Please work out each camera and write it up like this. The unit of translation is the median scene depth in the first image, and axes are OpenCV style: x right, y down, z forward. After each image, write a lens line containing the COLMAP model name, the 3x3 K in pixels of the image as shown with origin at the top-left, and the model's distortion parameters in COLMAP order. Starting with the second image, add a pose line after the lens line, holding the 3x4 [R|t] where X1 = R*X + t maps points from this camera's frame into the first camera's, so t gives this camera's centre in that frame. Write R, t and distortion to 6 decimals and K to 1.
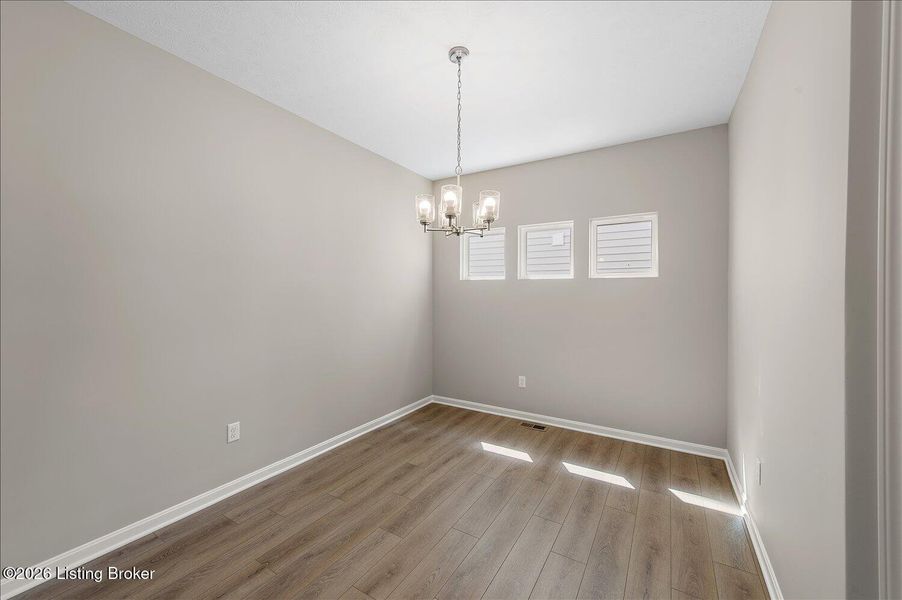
lens RADIAL K [[356.2, 0, 450.9], [0, 356.2, 293.4], [0, 0, 1]] dist [0.009734, -0.000299]
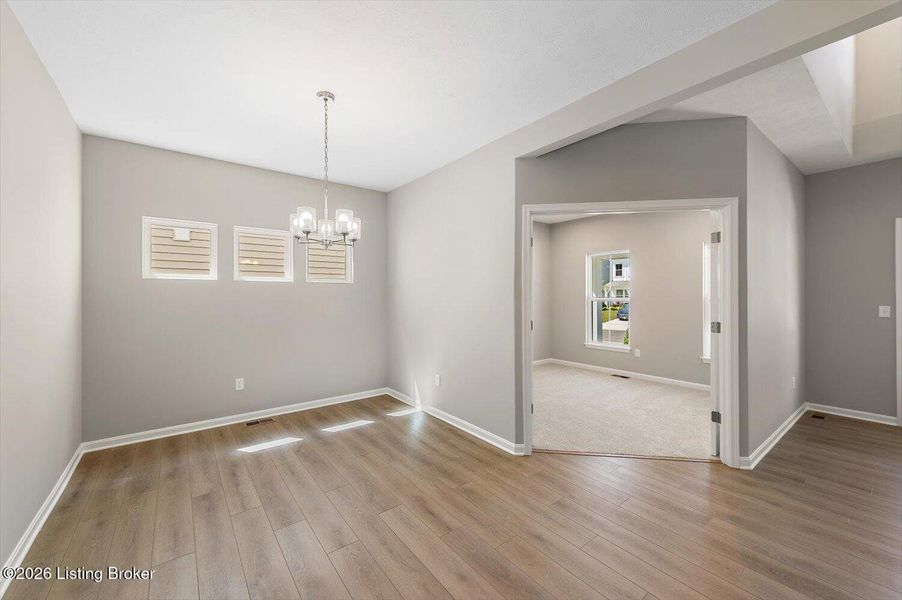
lens RADIAL K [[356.2, 0, 450.9], [0, 356.2, 293.4], [0, 0, 1]] dist [0.009734, -0.000299]
pose [[0.358739, -0.002954, 0.933433, -0.611623], [0.005545, 0.999984, 0.001034, -0.001621], [-0.933422, 0.004804, 0.358749, 0.116592]]
